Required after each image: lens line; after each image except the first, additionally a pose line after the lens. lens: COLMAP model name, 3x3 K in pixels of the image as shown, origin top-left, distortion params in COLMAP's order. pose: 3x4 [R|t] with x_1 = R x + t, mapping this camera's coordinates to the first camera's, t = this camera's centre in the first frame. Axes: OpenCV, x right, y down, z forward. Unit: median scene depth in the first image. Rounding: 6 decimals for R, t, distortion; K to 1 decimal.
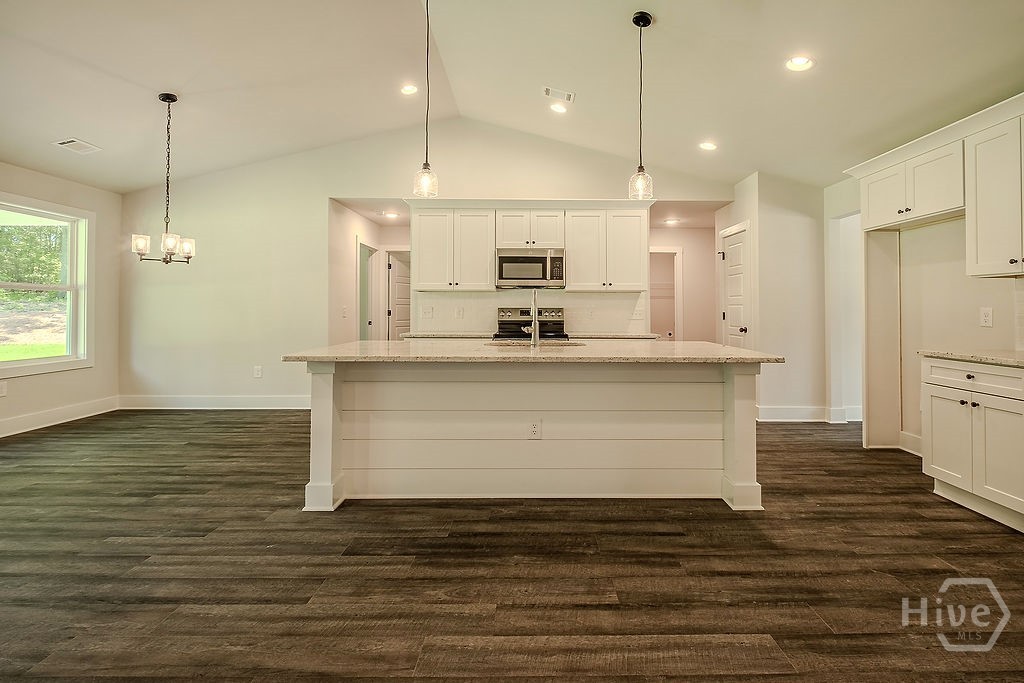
lens RADIAL K [[460.9, 0, 542.2], [0, 460.9, 299.6], [0, 0, 1]] dist [0.000830, -0.000465]
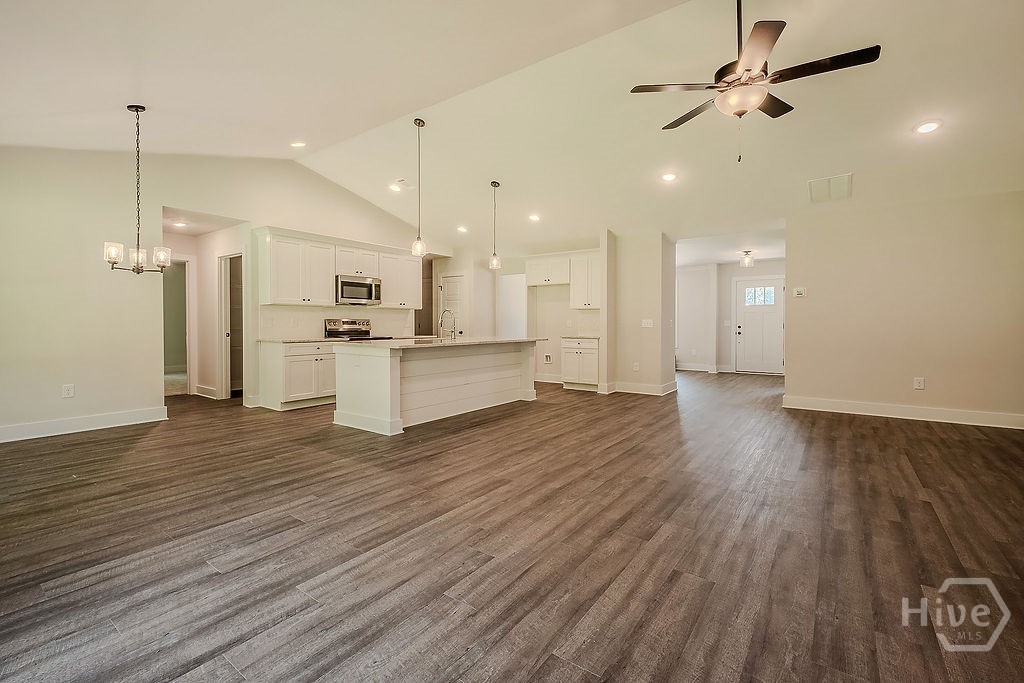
lens RADIAL K [[456.8, 0, 513.6], [0, 456.8, 328.0], [0, 0, 1]] dist [0.001447, 0.000052]
pose [[0.590576, -0.010363, 0.806916, -0.882964], [-0.016805, 0.999543, 0.025137, 0.001587], [-0.806807, -0.028406, 0.590131, -0.202368]]
